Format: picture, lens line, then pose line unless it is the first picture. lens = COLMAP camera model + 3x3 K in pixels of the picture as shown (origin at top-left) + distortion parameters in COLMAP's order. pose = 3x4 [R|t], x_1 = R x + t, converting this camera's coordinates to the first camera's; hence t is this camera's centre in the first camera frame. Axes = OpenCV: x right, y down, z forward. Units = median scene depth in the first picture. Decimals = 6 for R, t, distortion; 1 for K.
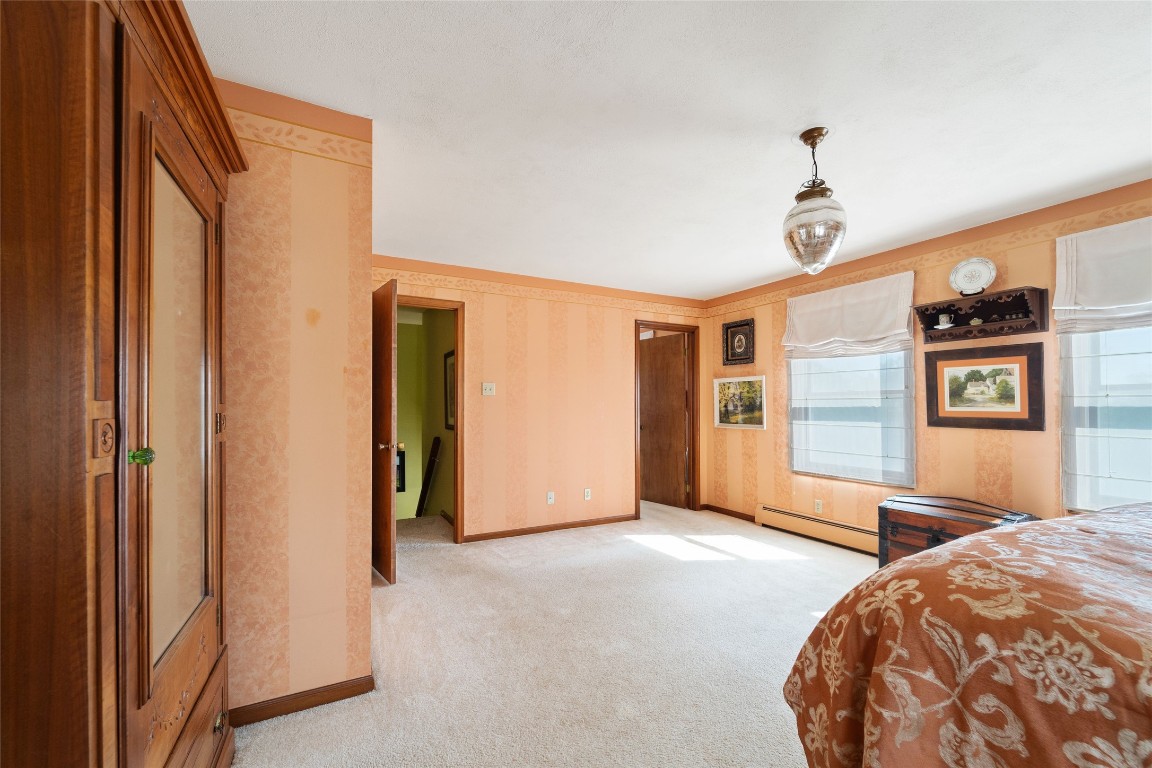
lens RADIAL K [[453.2, 0, 577.5], [0, 453.2, 402.8], [0, 0, 1]] dist [0.000161, -0.000011]
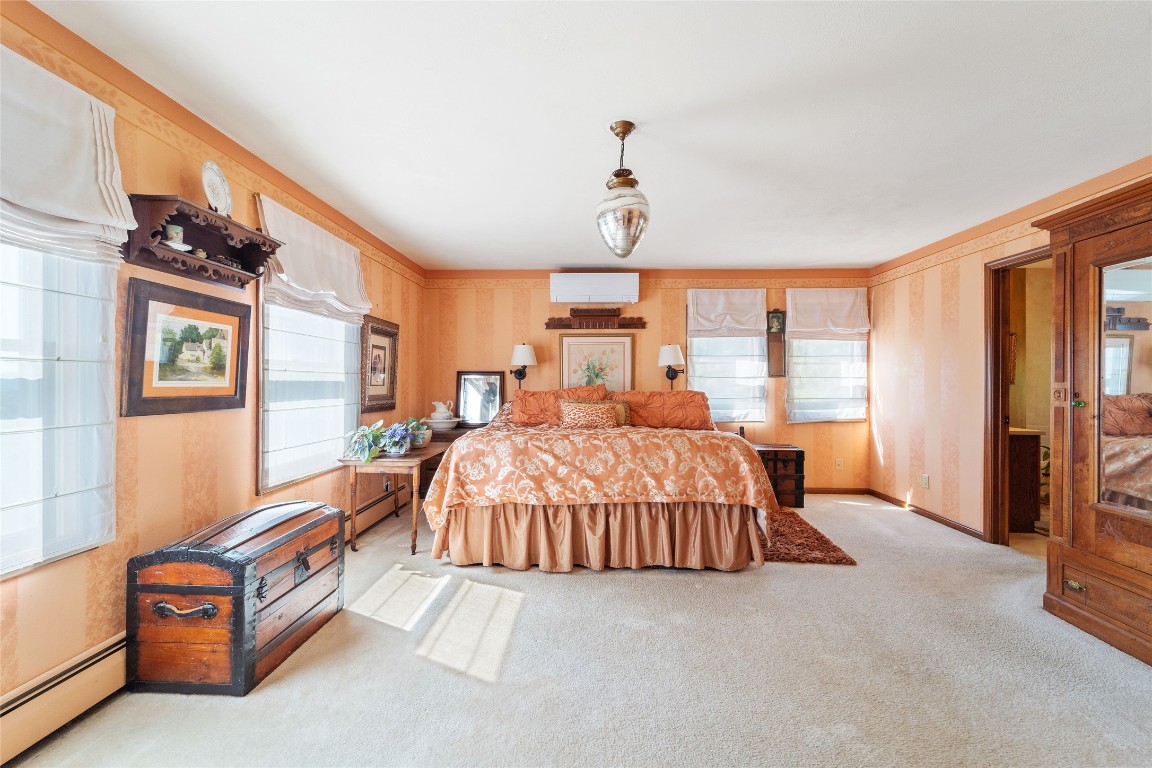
lens RADIAL K [[470.6, 0, 576.0], [0, 470.6, 384.0], [0, 0, 1]] dist [0.000657, -0.000031]
pose [[-0.870194, -0.005317, 0.492681, 0.044742], [-0.006709, 0.999977, -0.001059, 0.011440], [-0.492664, -0.004227, -0.870210, 1.351062]]
